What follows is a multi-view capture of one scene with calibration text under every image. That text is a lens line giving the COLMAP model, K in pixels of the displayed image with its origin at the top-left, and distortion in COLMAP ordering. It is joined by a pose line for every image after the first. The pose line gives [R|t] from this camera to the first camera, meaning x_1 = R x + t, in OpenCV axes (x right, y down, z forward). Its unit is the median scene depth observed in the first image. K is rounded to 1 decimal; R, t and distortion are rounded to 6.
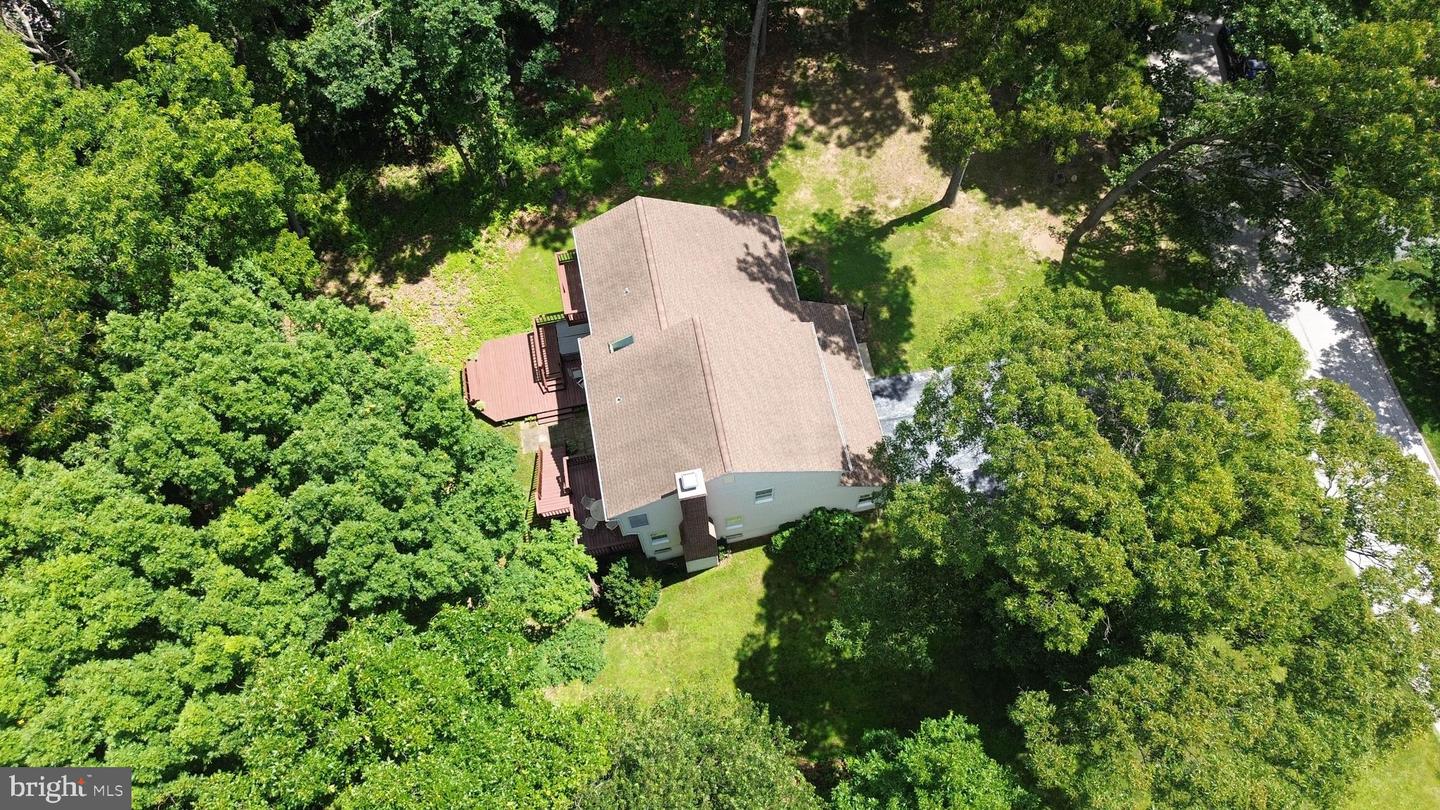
lens RADIAL K [[1028.7, 0, 714.2], [0, 1028.7, 412.5], [0, 0, 1]] dist [0.057245, -0.063867]
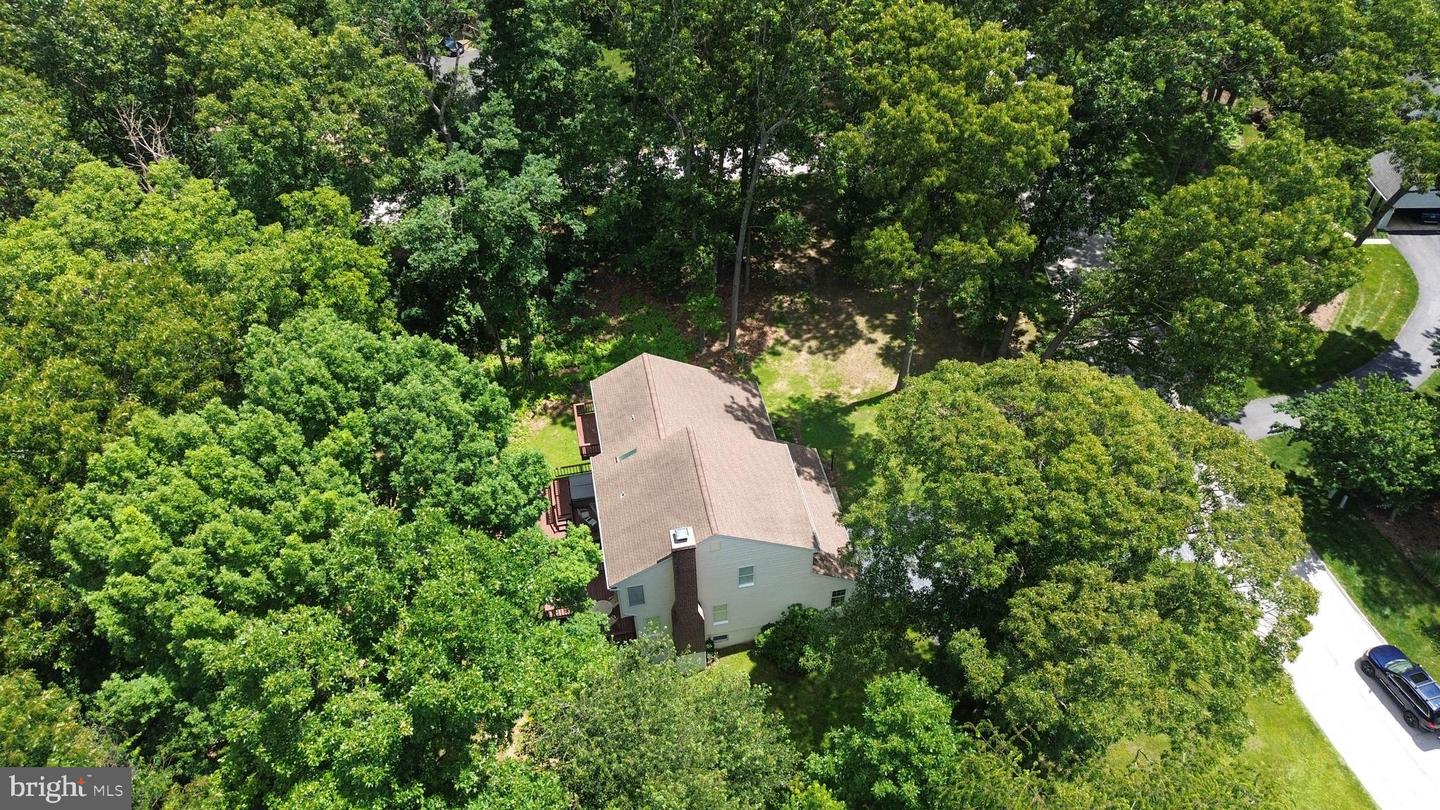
lens RADIAL K [[1028.7, 0, 711.5], [0, 1028.7, 419.3], [0, 0, 1]] dist [0.057245, -0.063867]
pose [[0.999975, 0.006841, -0.001608, 0.008099], [-0.006962, 0.933150, -0.359421, 0.266056], [-0.000958, 0.359423, 0.933174, -0.110908]]
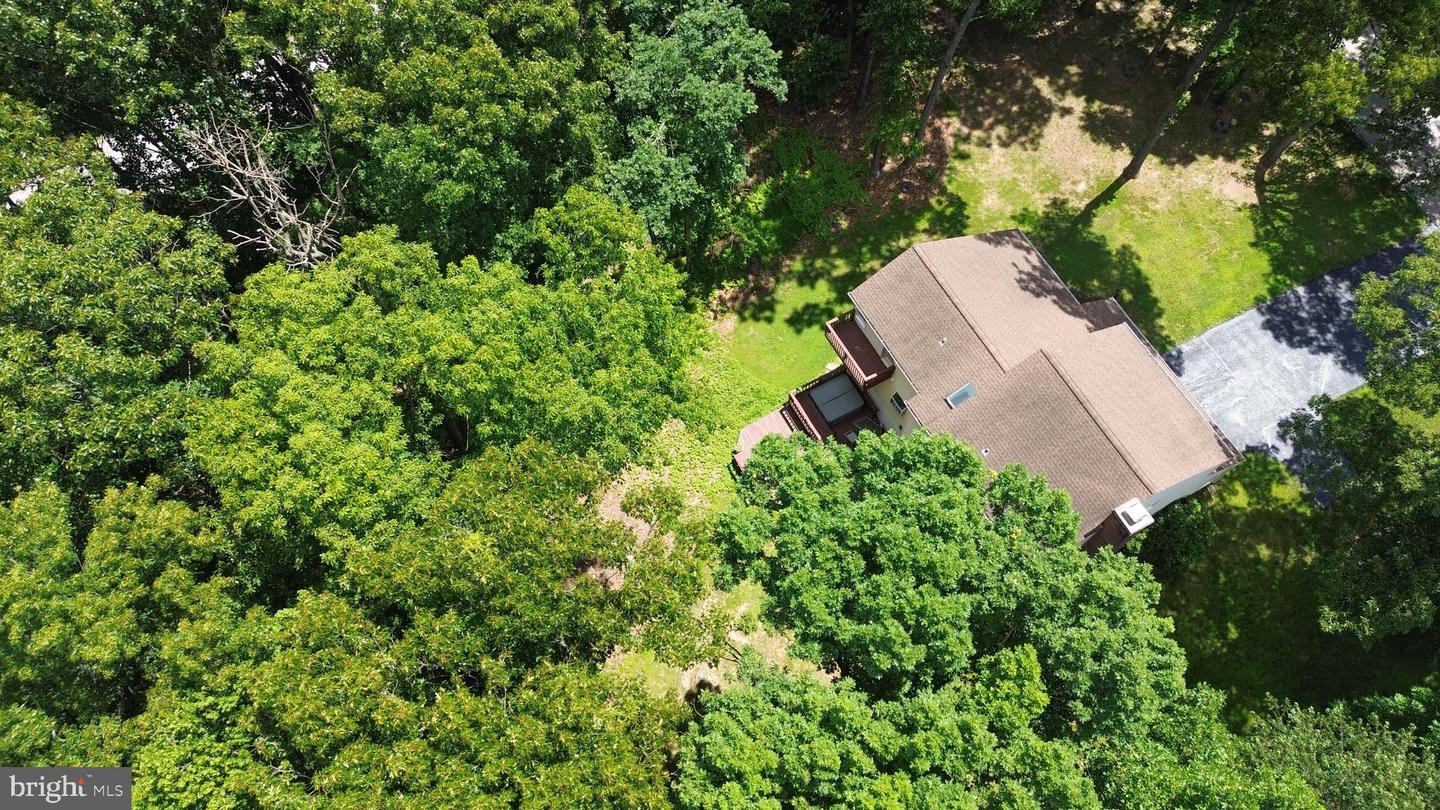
lens RADIAL K [[1028.7, 0, 728.7], [0, 1028.7, 402.0], [0, 0, 1]] dist [0.057245, -0.063867]
pose [[0.952974, -0.267677, 0.142087, -0.356422], [0.270050, 0.962843, 0.002677, -0.099450], [-0.137524, 0.035820, 0.989851, 0.061864]]
